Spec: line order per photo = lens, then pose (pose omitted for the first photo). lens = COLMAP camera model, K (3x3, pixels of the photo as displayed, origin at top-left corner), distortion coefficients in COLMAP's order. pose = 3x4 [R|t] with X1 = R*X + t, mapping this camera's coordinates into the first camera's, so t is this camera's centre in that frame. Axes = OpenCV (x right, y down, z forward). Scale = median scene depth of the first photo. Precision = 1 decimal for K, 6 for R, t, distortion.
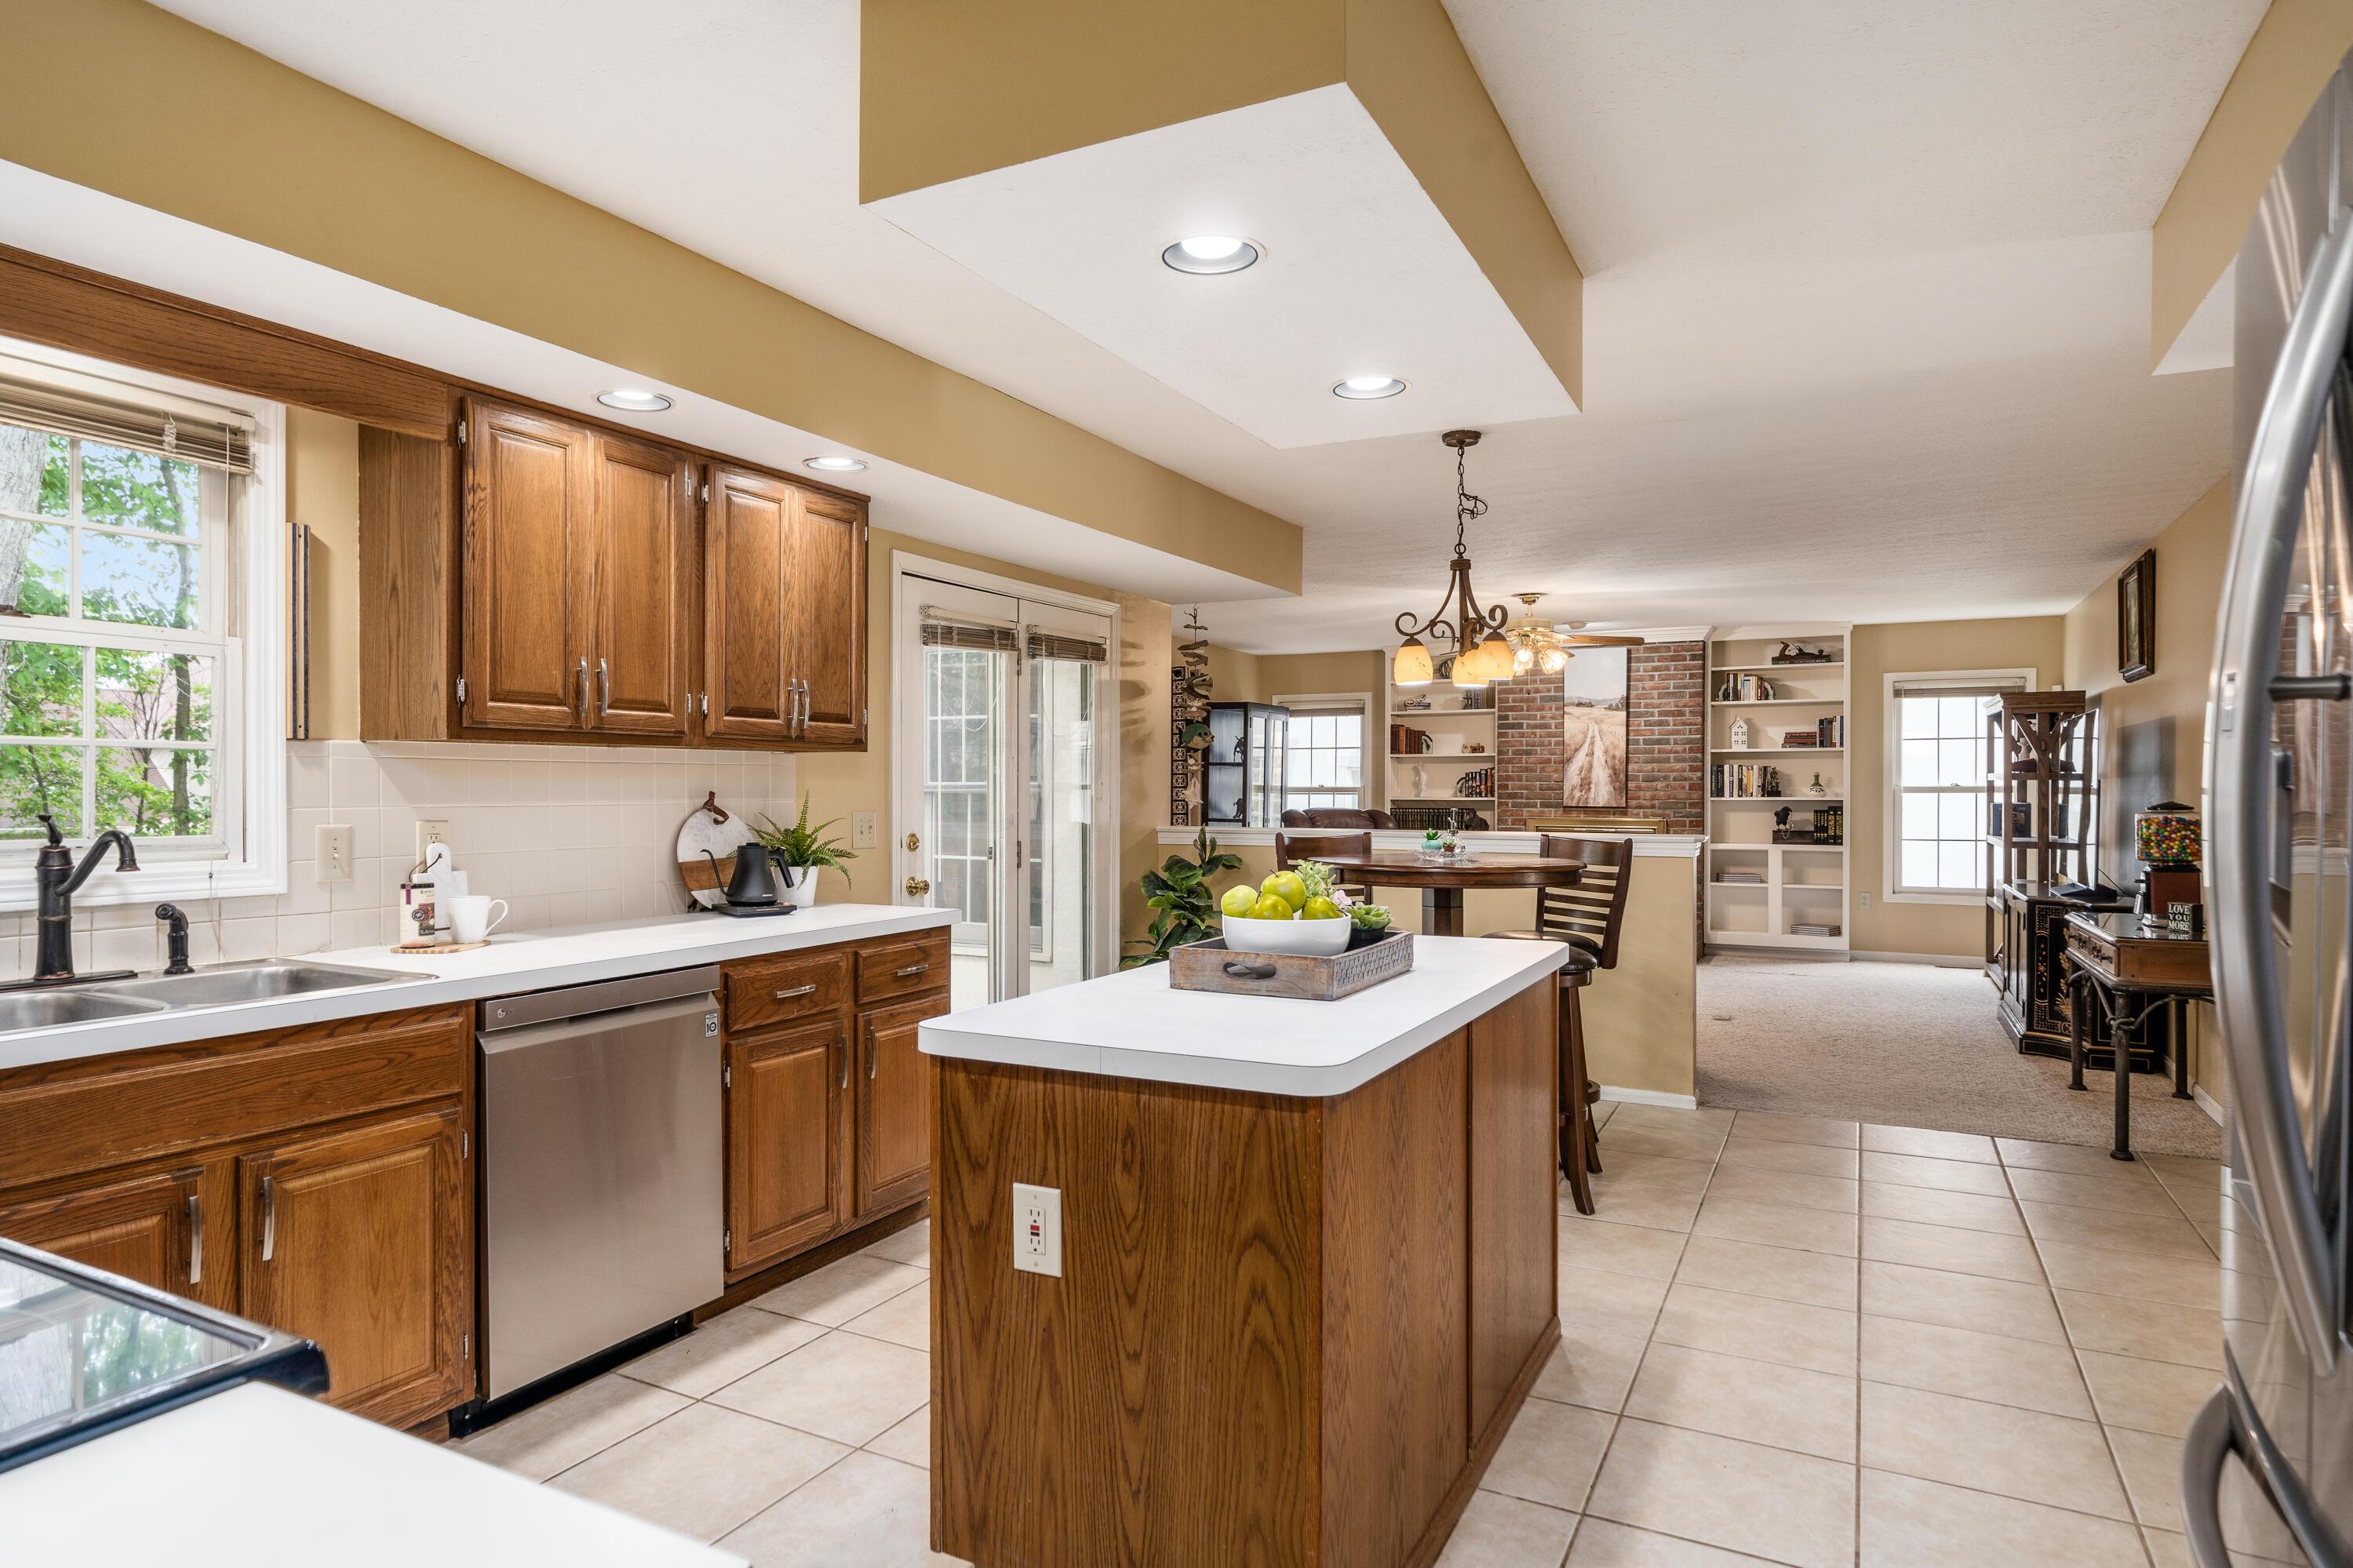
lens RADIAL K [[1347.1, 0, 1139.1], [0, 1347.1, 810.1], [0, 0, 1]] dist [0.013778, 0.000698]
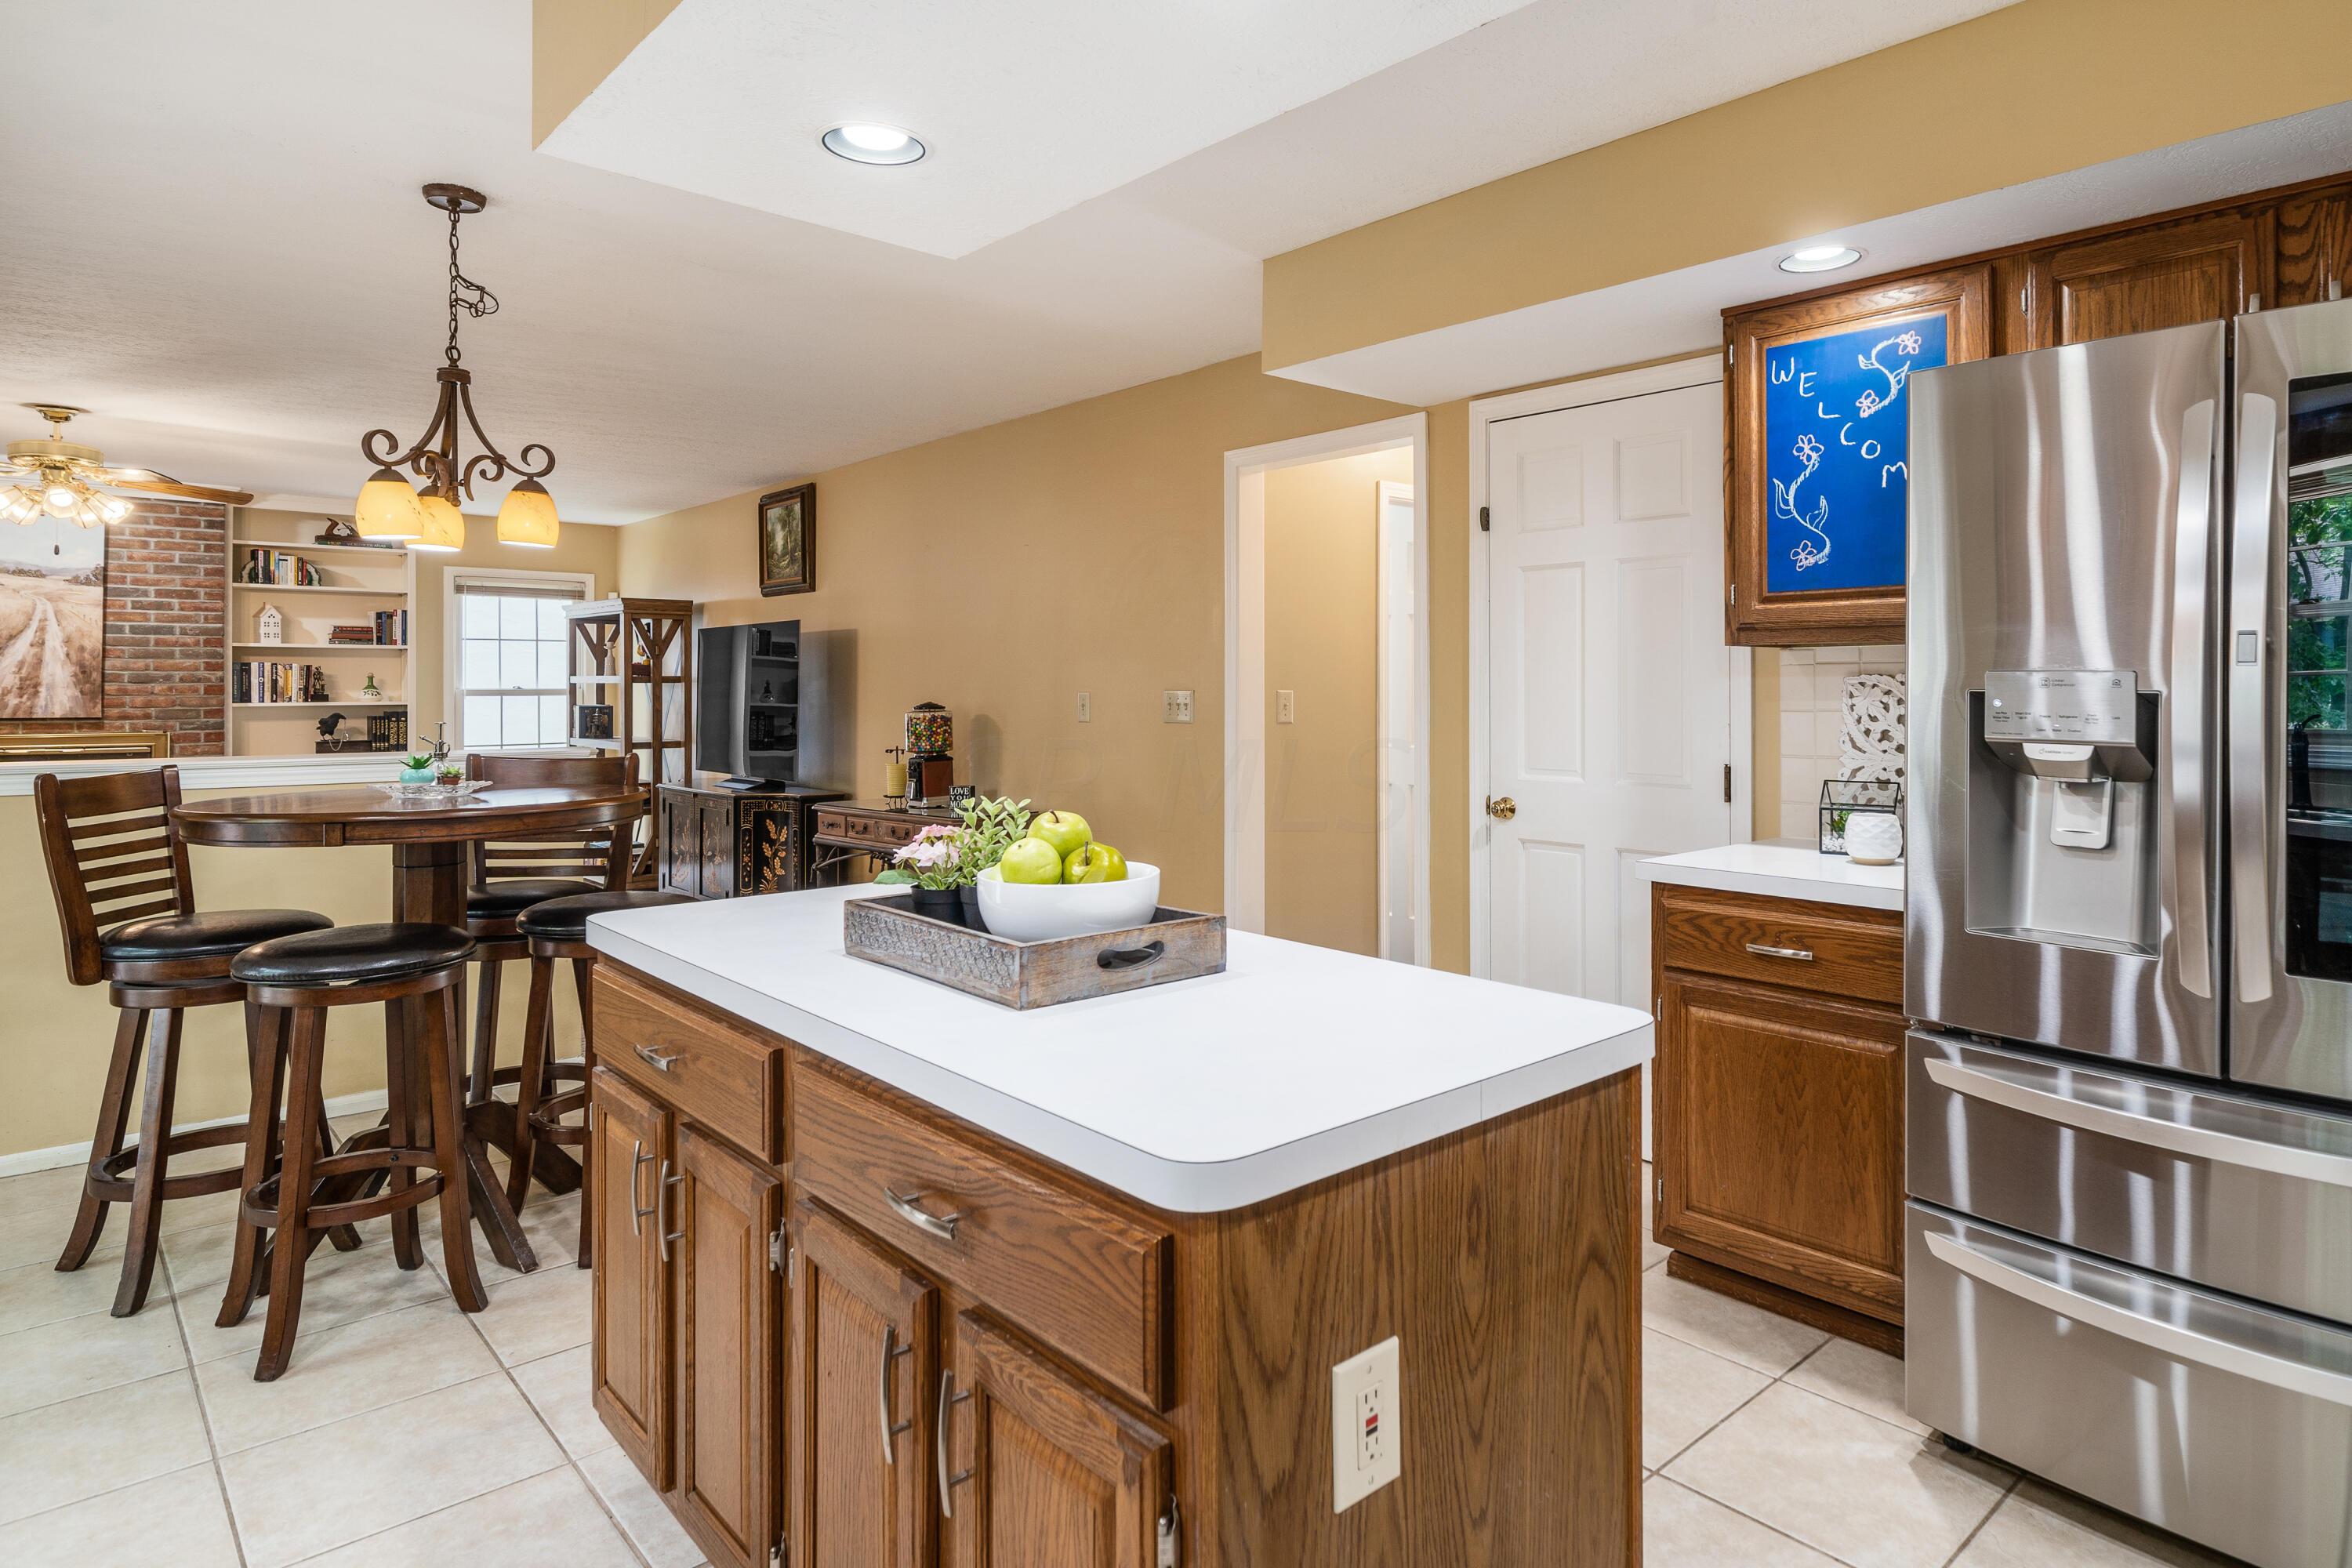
lens RADIAL K [[1332.9, 0, 1304.0], [0, 1332.9, 687.3], [0, 0, 1]] dist [-0.003093, 0.002289]
pose [[0.307218, 0.000473, 0.951639, -0.139318], [0.017475, 0.999828, -0.006139, -0.003343], [-0.951479, 0.018516, 0.307157, 0.178768]]
